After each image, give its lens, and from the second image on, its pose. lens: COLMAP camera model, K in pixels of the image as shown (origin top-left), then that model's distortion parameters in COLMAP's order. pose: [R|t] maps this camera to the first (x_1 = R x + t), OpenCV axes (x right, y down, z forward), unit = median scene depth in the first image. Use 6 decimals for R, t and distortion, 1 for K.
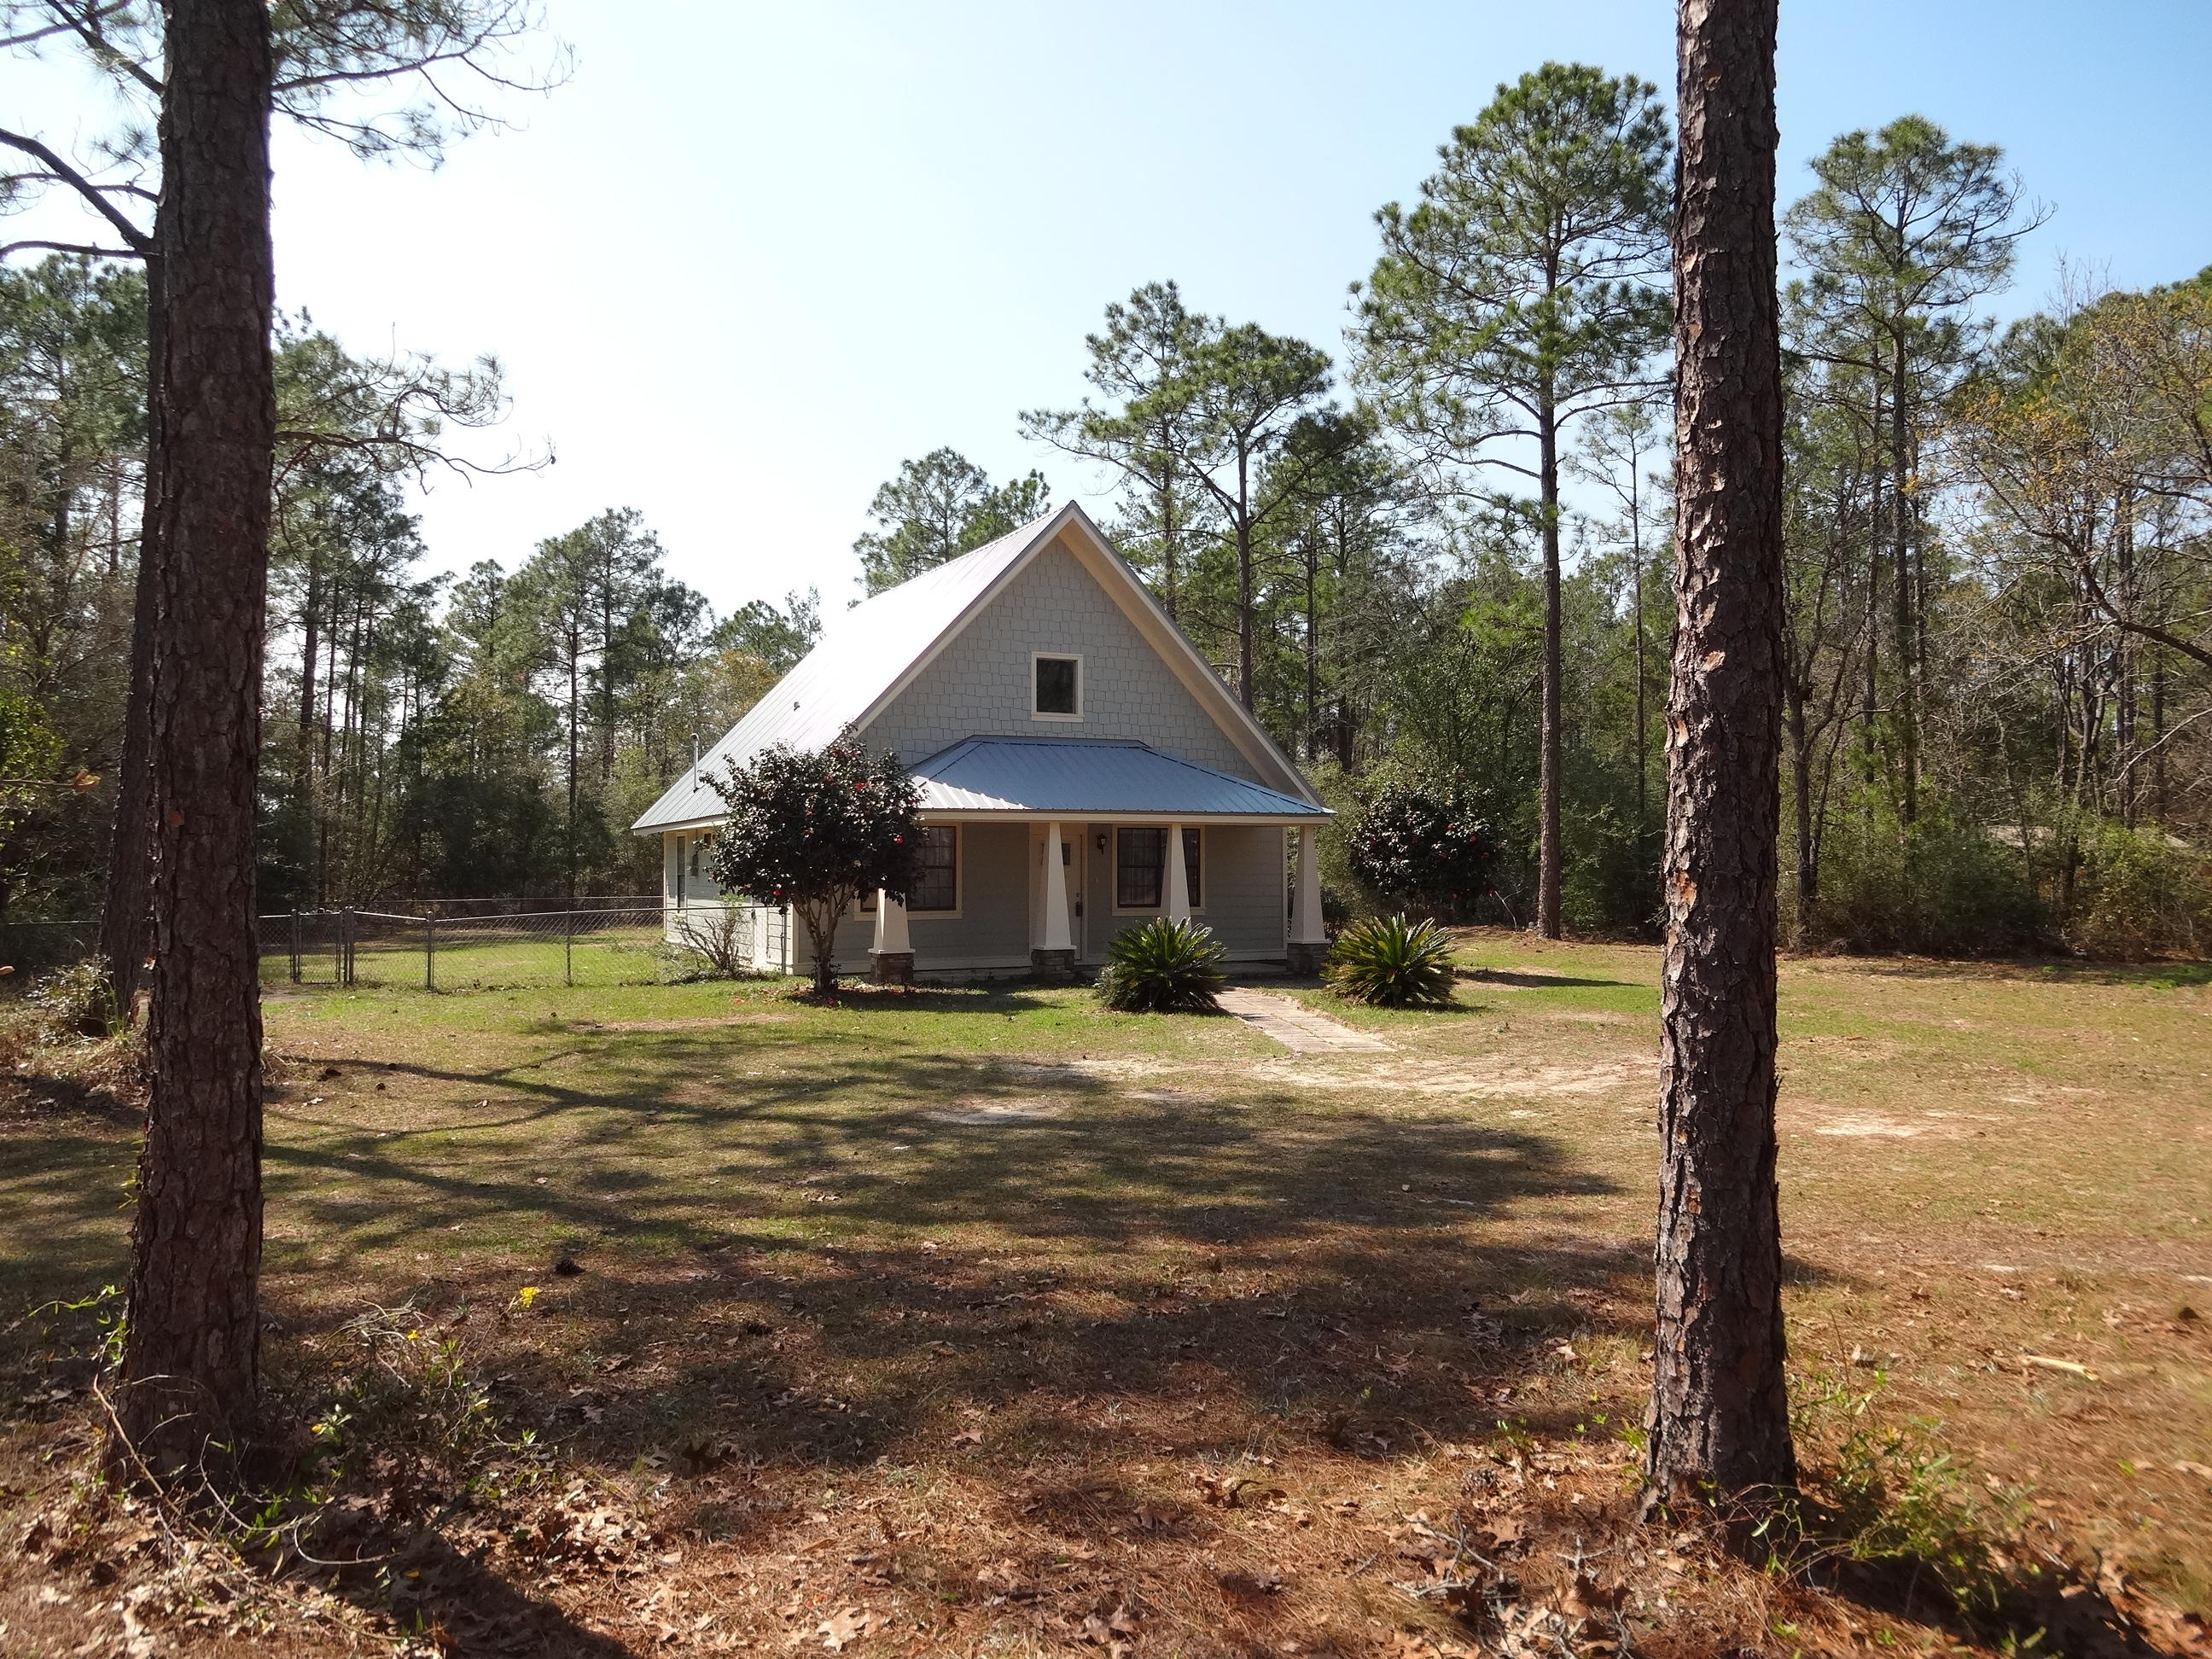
lens RADIAL K [[1577.6, 0, 1106.0], [0, 1577.6, 829.5], [0, 0, 1]] dist [-0.006605, 0.000312]
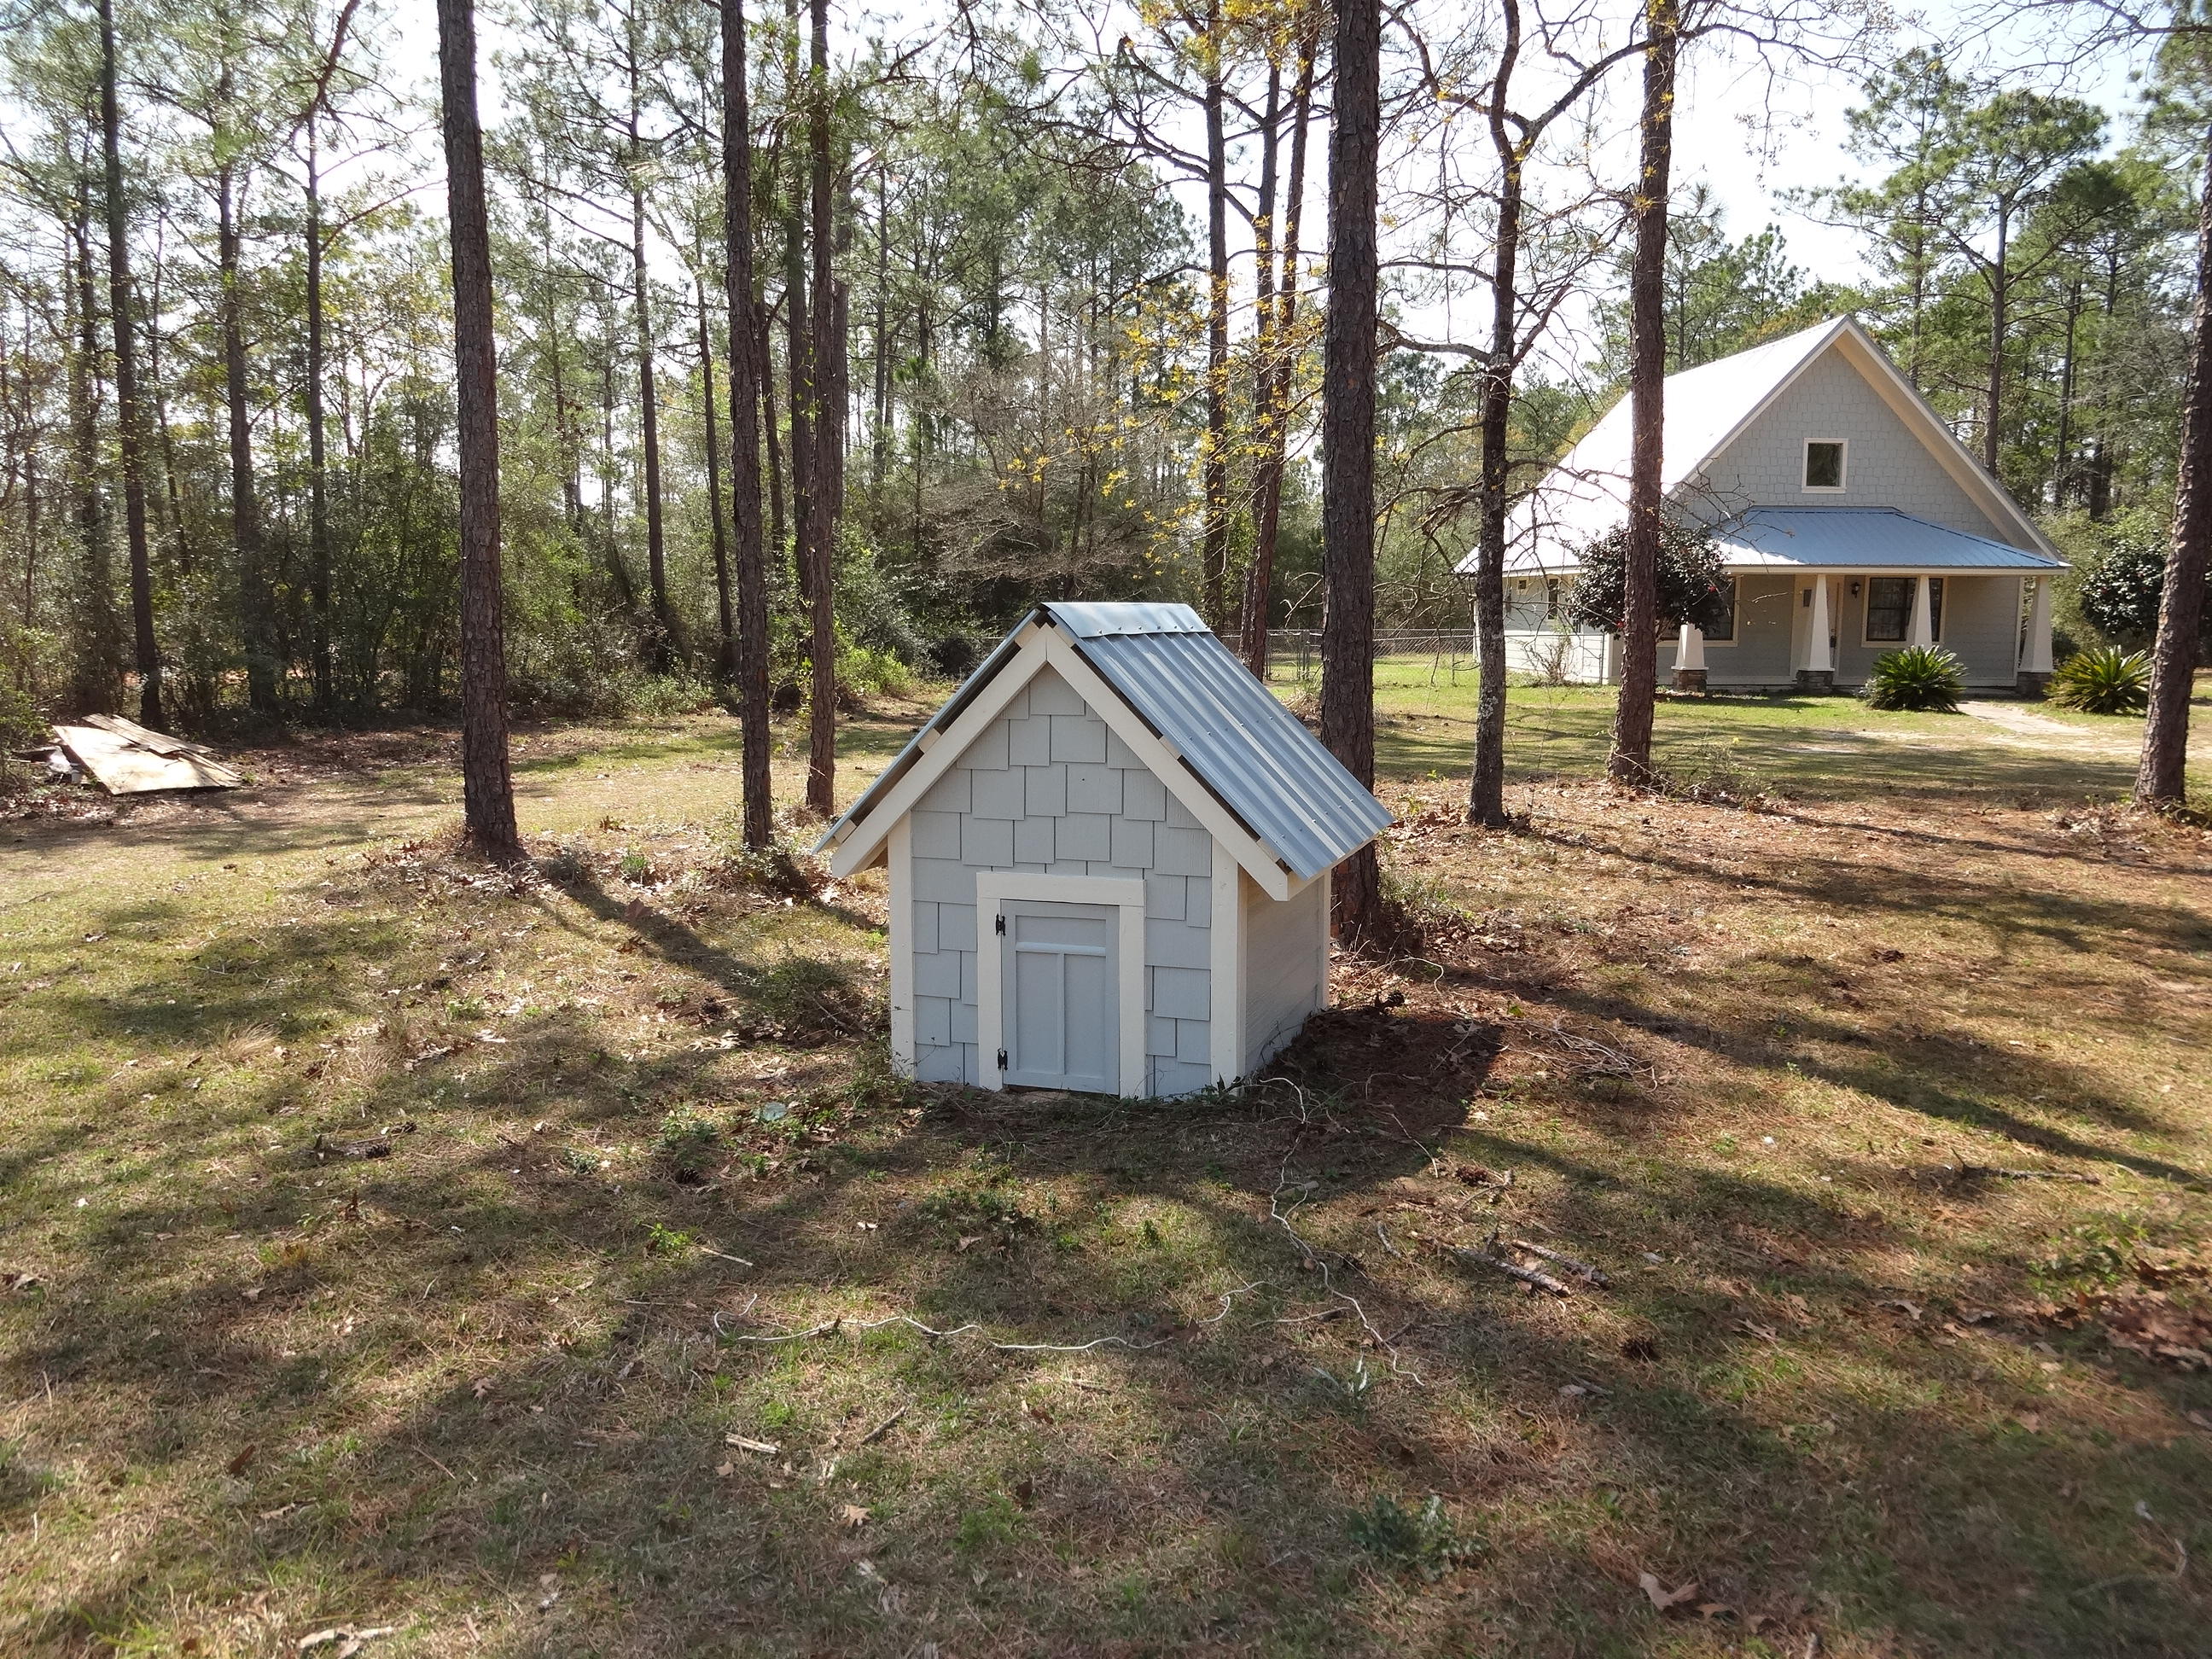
lens RADIAL K [[1564.7, 0, 1113.2], [0, 1564.7, 770.5], [0, 0, 1]] dist [-0.025961, 0.031962]
pose [[0.915874, 0.050982, -0.398216, -0.040944], [0.000308, 0.991815, 0.127686, -0.006900], [0.401466, -0.117067, 0.908361, -0.370701]]
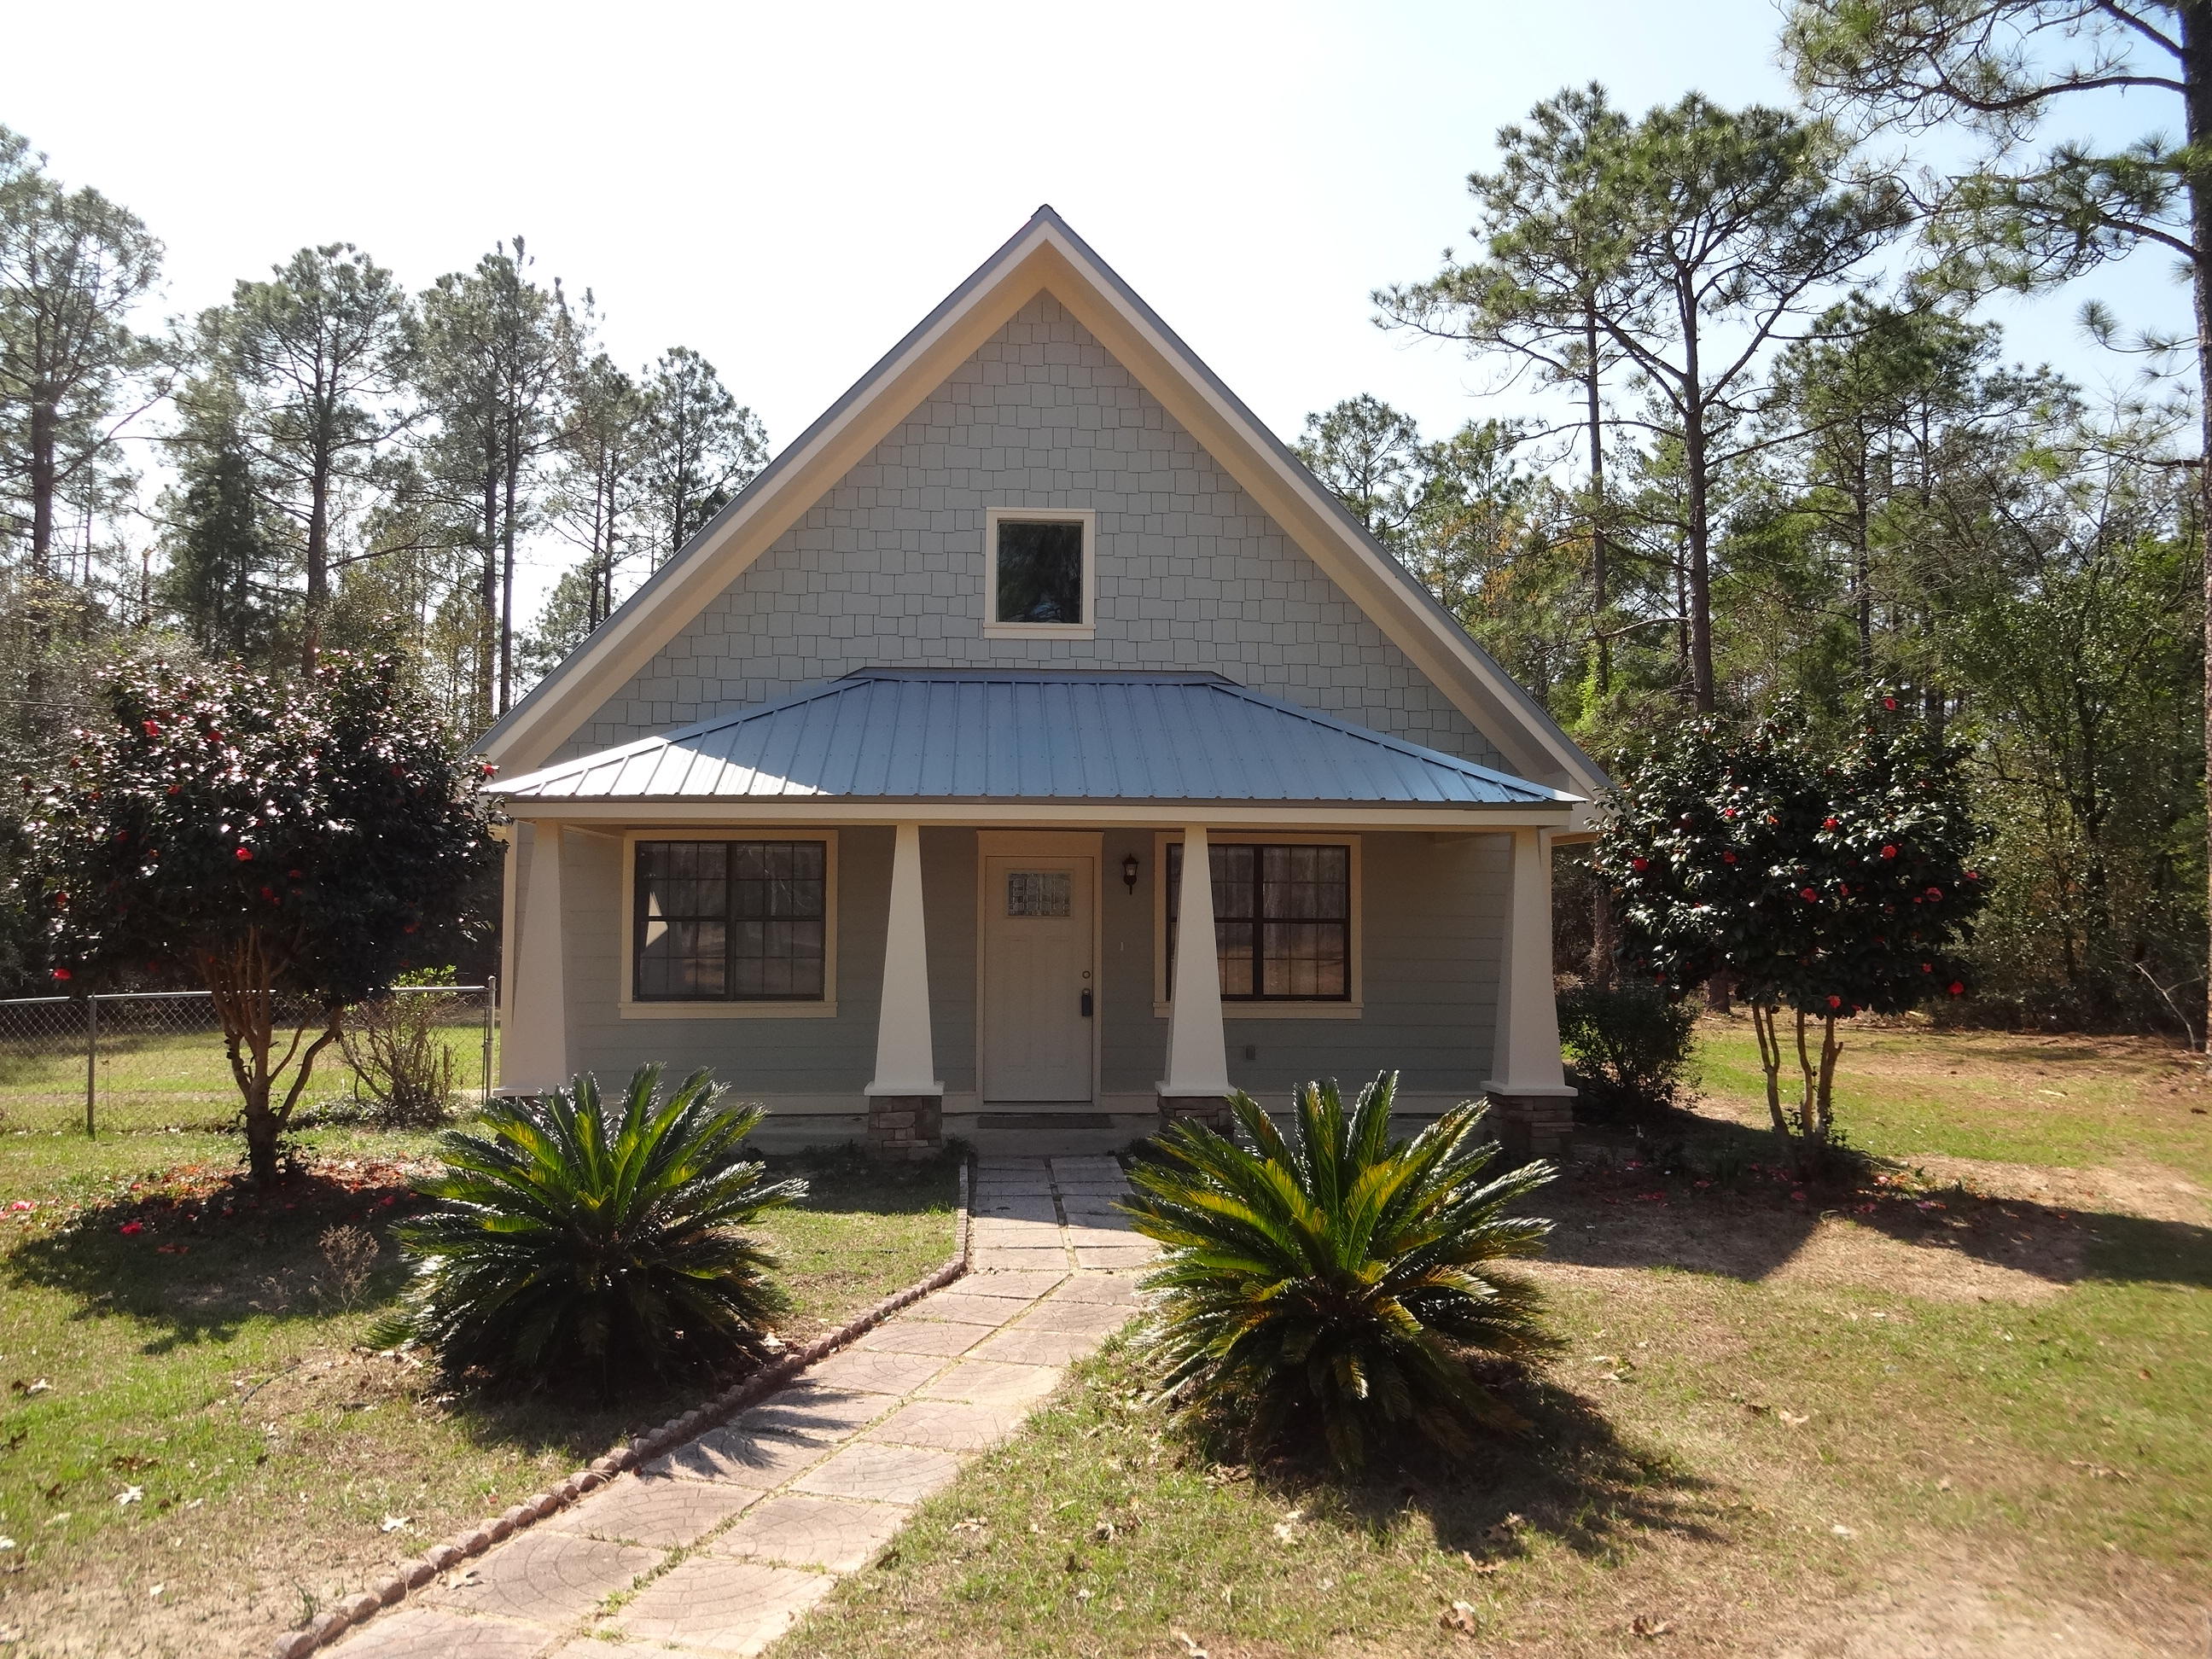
lens RADIAL K [[1635.4, 0, 1099.3], [0, 1635.4, 802.2], [0, 0, 1]] dist [-0.008148, 0.007706]
pose [[0.930465, -0.019664, -0.365852, 0.171761], [0.000200, 0.998586, -0.053164, 0.012915], [0.366380, 0.049394, 0.929153, 0.479999]]
